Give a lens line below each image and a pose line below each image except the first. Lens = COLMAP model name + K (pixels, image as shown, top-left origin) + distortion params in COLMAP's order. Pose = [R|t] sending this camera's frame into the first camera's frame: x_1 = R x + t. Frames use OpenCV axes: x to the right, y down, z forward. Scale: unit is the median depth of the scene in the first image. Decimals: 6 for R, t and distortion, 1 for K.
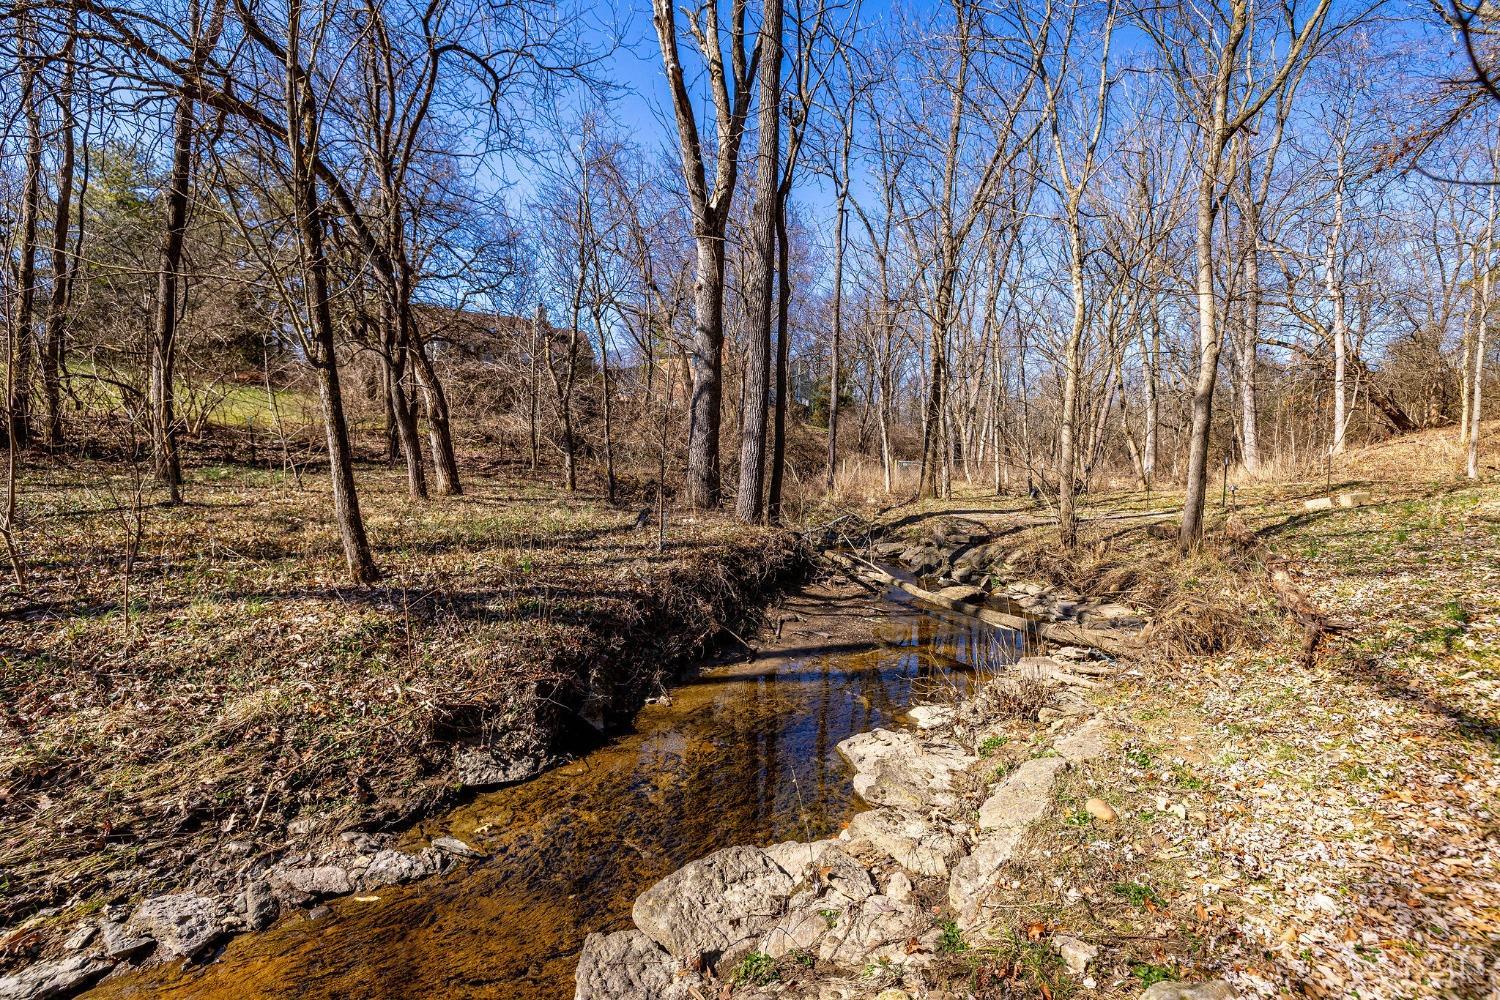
lens RADIAL K [[649.7, 0, 748.0], [0, 649.7, 500.0], [0, 0, 1]] dist [0.000079, 0.000000]
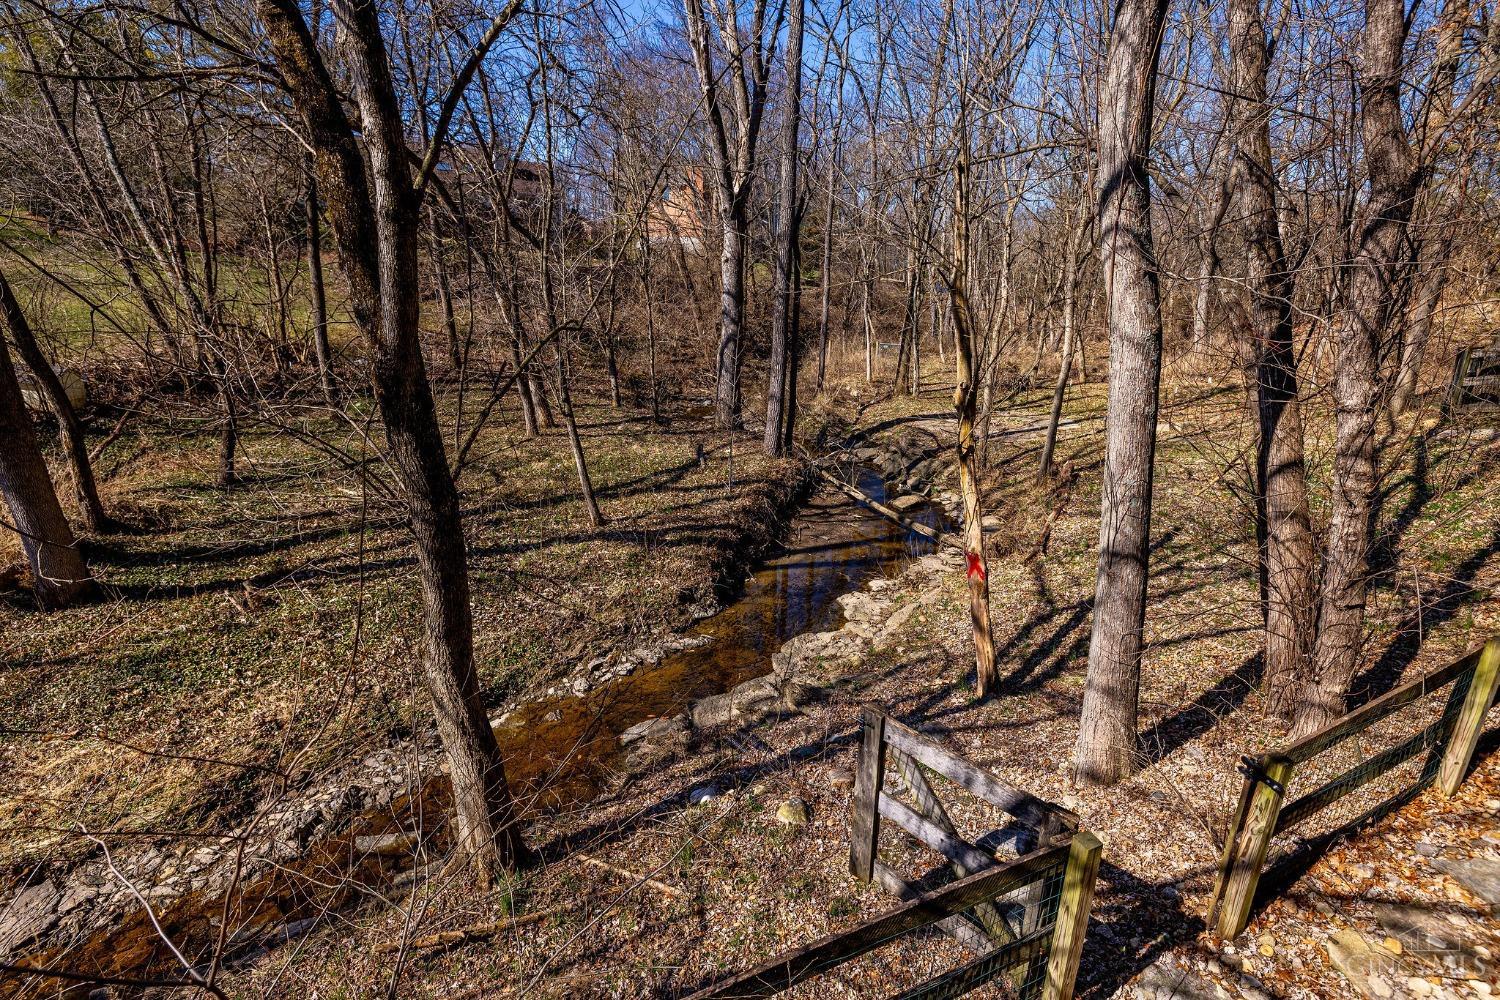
lens RADIAL K [[736.0, 0, 750.9], [0, 736.0, 500.3], [0, 0, 1]] dist [0.002035, 0.000077]
pose [[0.998583, -0.015848, 0.050811, -0.143664], [0.003050, 0.970113, 0.242635, -0.292682], [-0.053138, -0.242136, 0.968786, -0.701055]]
